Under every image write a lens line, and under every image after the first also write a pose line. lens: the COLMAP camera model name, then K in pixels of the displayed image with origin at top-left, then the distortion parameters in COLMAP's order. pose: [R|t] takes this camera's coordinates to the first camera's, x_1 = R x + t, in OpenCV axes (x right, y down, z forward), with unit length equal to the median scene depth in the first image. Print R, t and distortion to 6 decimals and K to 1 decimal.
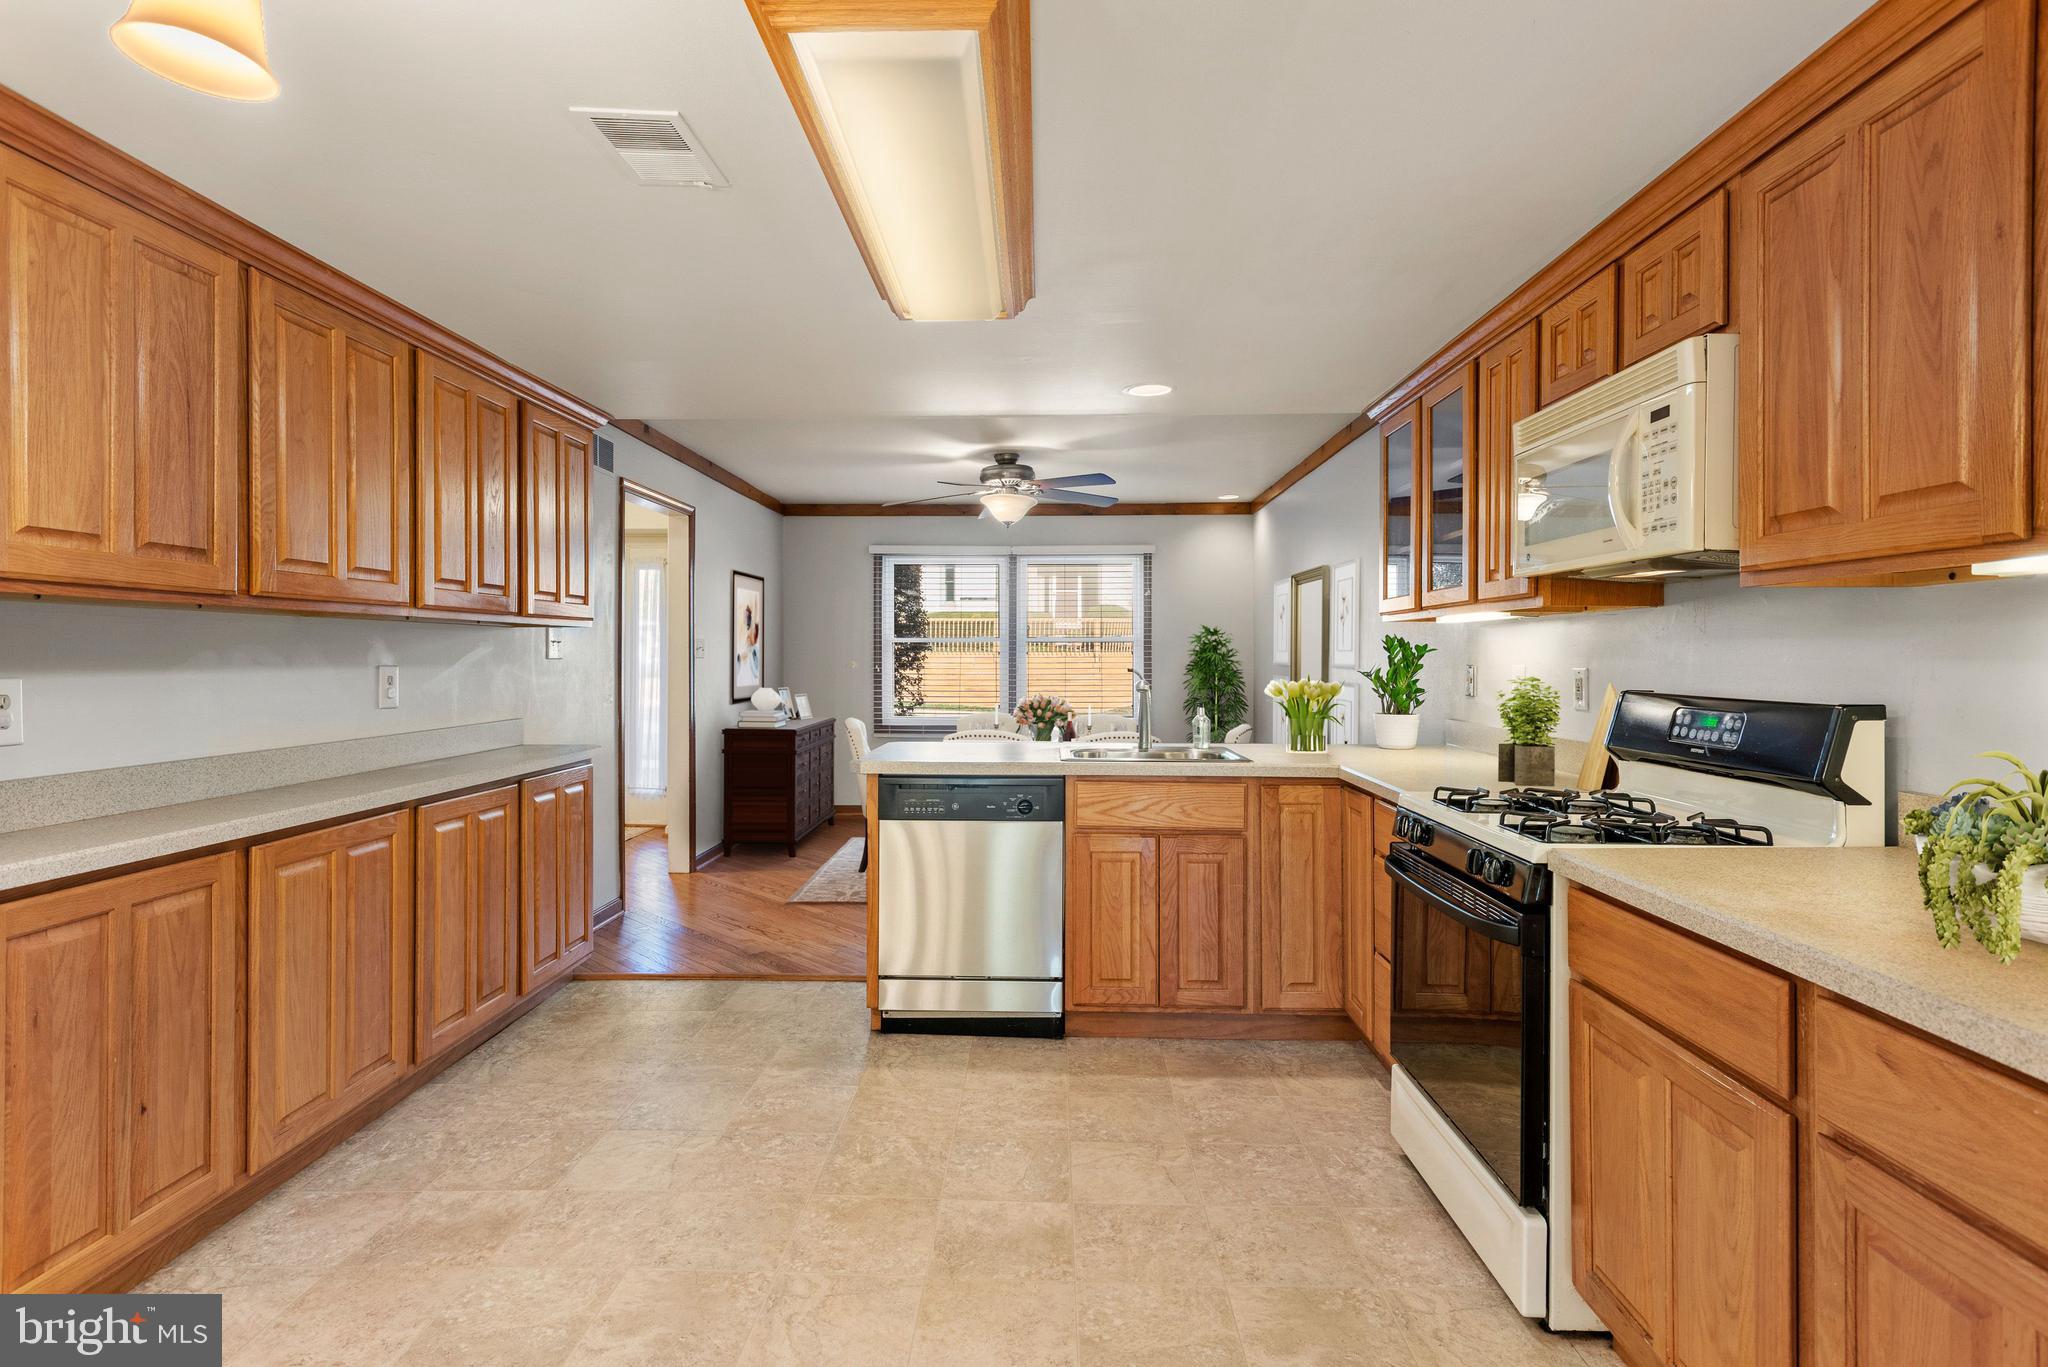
lens RADIAL K [[1027.3, 0, 1024.2], [0, 1027.3, 661.9], [0, 0, 1]] dist [0.013749, -0.002744]
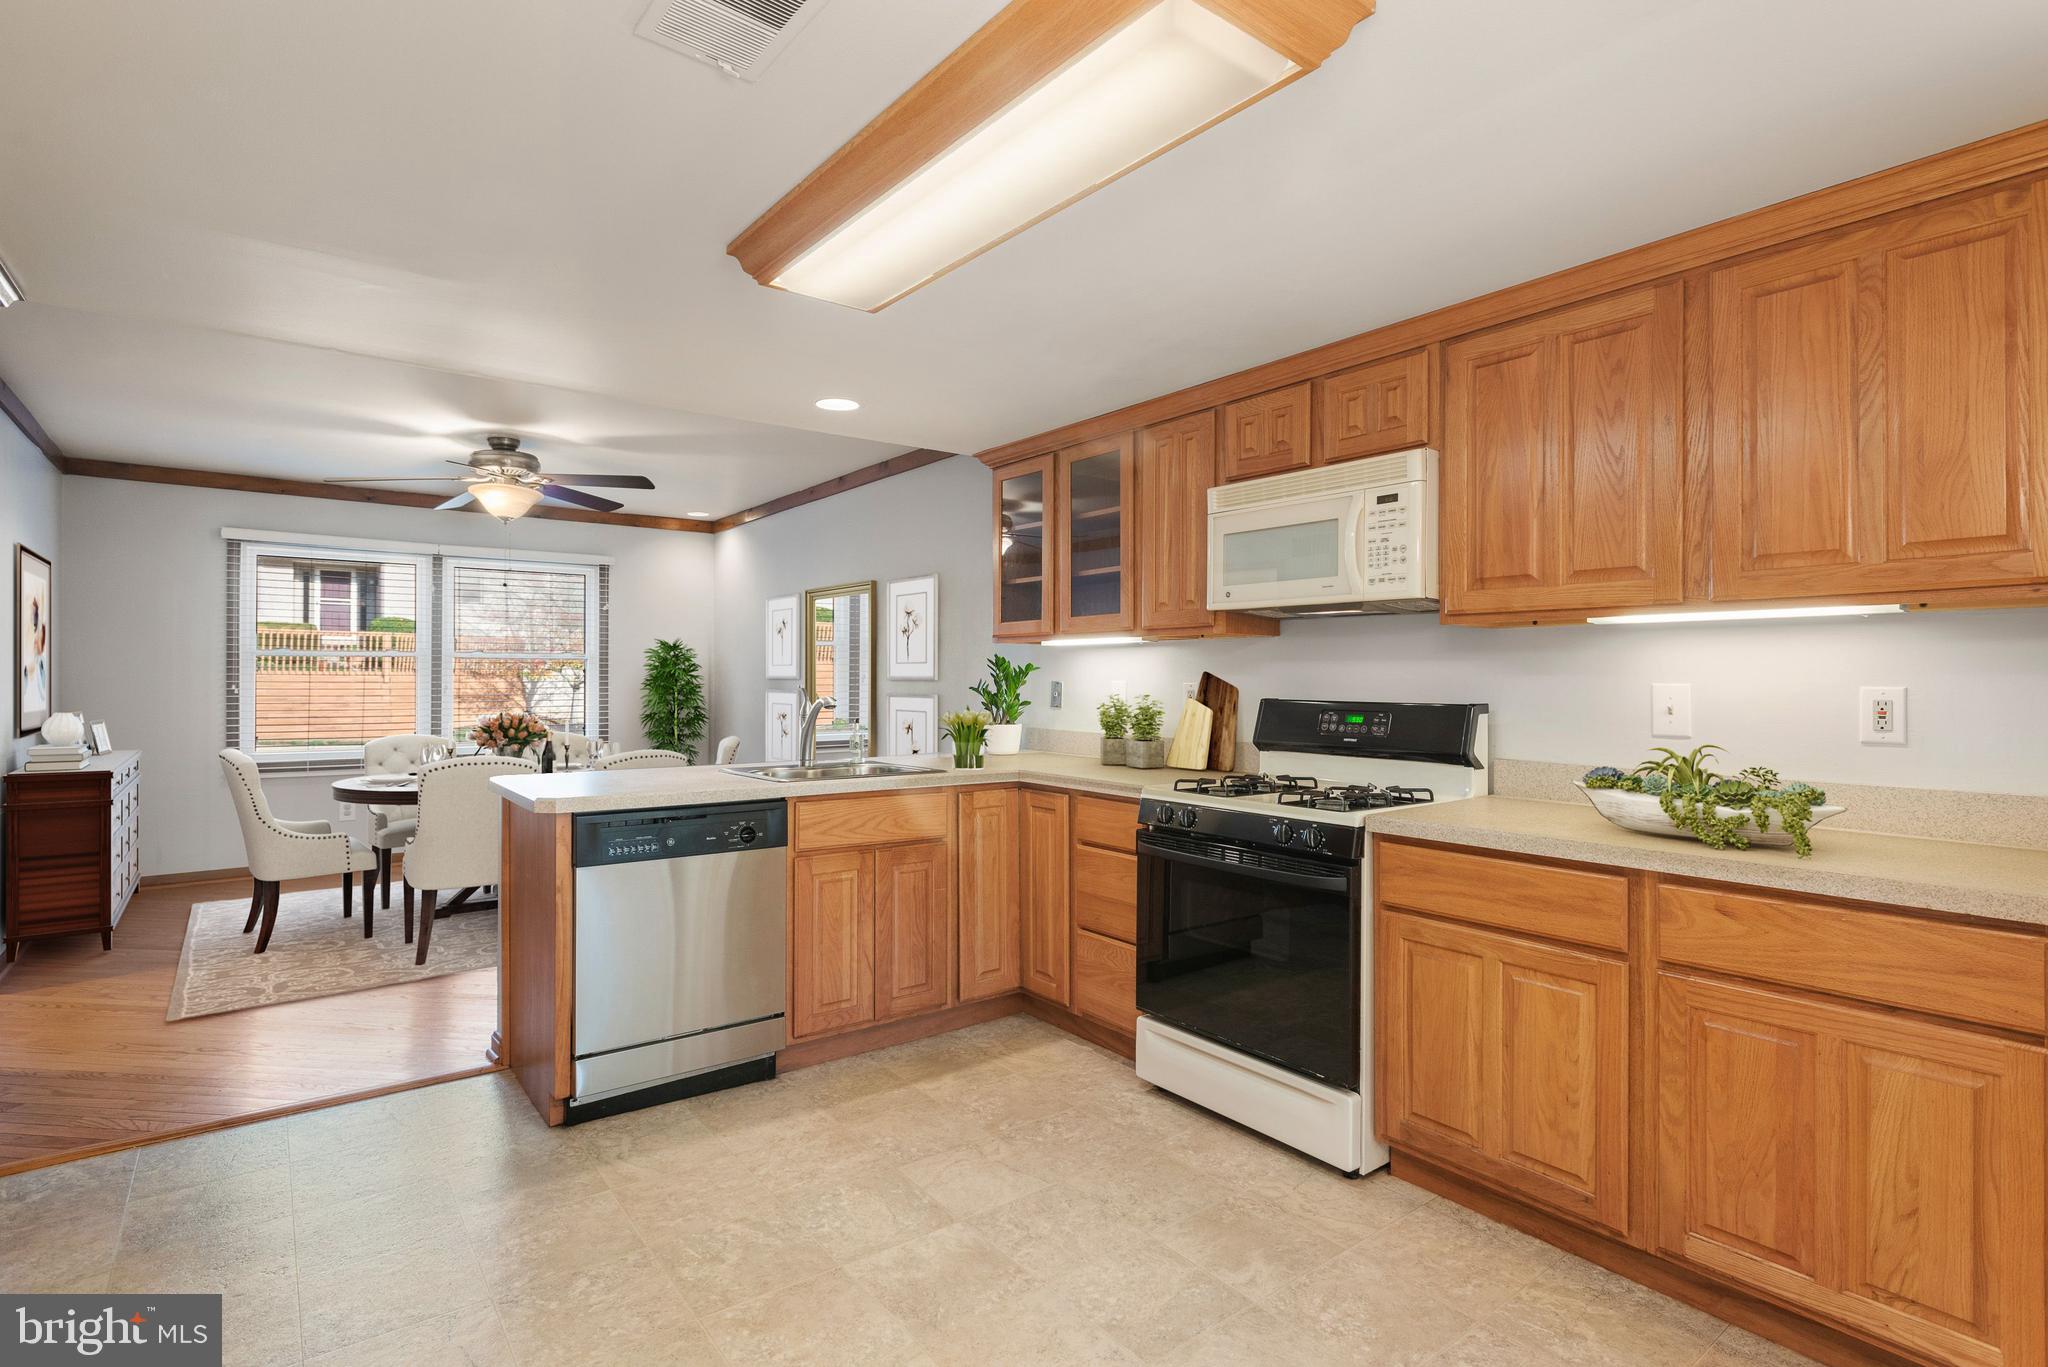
lens RADIAL K [[996.6, 0, 959.5], [0, 996.6, 682.4], [0, 0, 1]] dist [0.002144, 0.001782]
pose [[0.780842, 0.000354, 0.624728, -0.431052], [0.000522, 0.999999, -0.001218, 0.006298], [-0.624728, 0.001277, 0.780842, 0.195366]]
